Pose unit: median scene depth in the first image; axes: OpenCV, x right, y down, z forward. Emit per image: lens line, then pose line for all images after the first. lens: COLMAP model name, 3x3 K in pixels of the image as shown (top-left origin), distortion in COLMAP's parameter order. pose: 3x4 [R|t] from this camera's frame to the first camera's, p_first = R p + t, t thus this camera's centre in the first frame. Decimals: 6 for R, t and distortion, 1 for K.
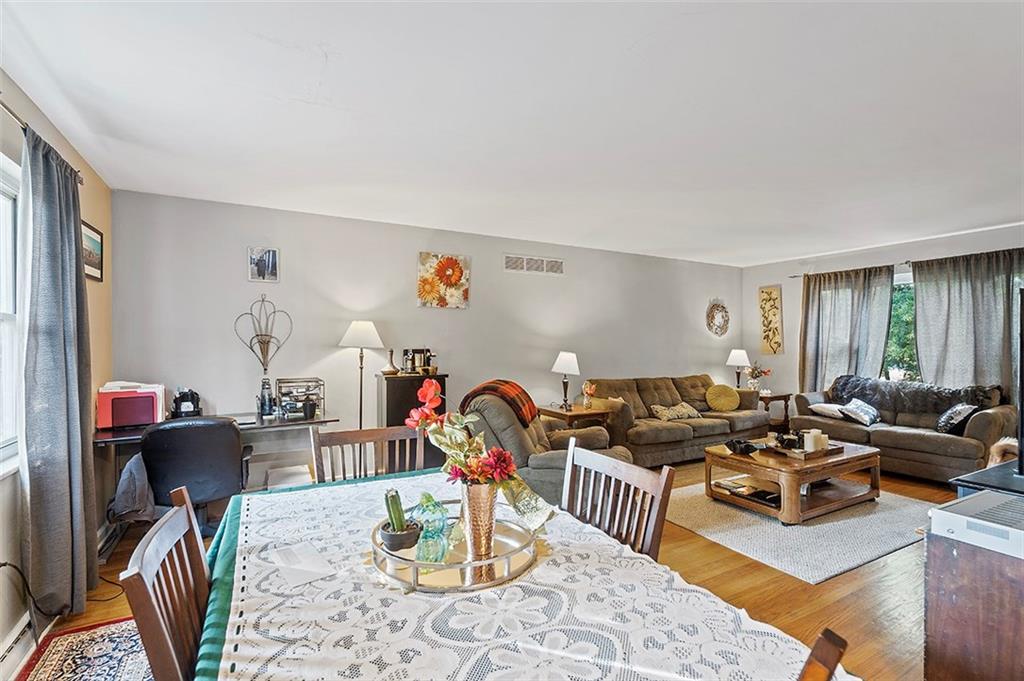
lens RADIAL K [[466.2, 0, 517.1], [0, 466.2, 349.9], [0, 0, 1]] dist [-0.002543, 0.002199]
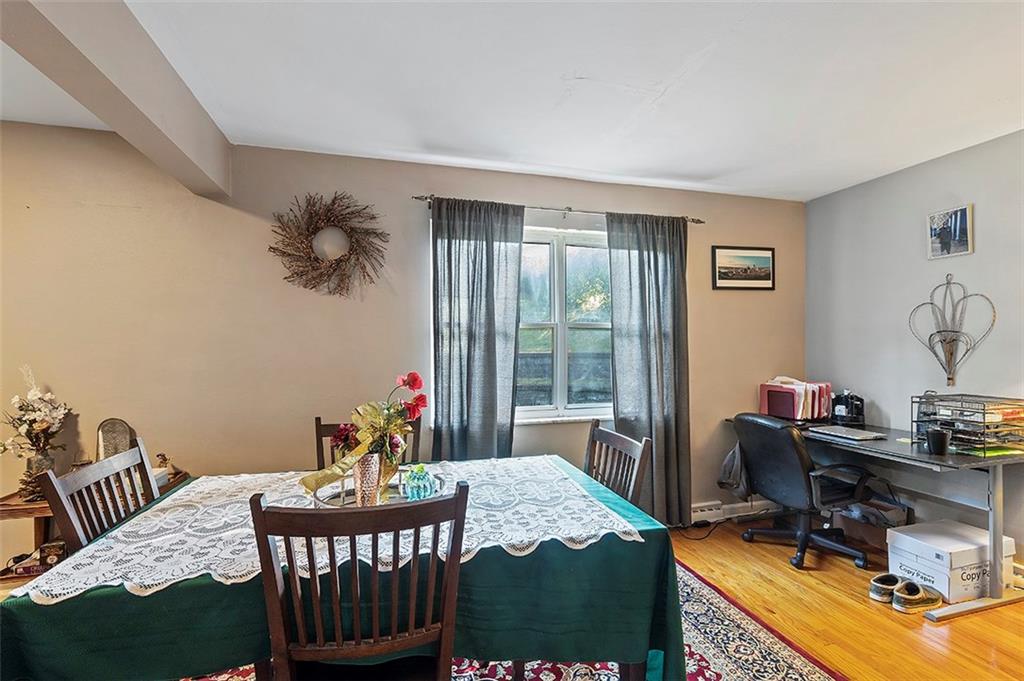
lens RADIAL K [[466.2, 0, 509.0], [0, 466.2, 342.5], [0, 0, 1]] dist [-0.002543, 0.002199]
pose [[-0.241799, -0.002066, -0.970324, 0.325162], [-0.012420, 0.999922, 0.000966, -0.006050], [0.970247, 0.012285, -0.241806, 0.520560]]
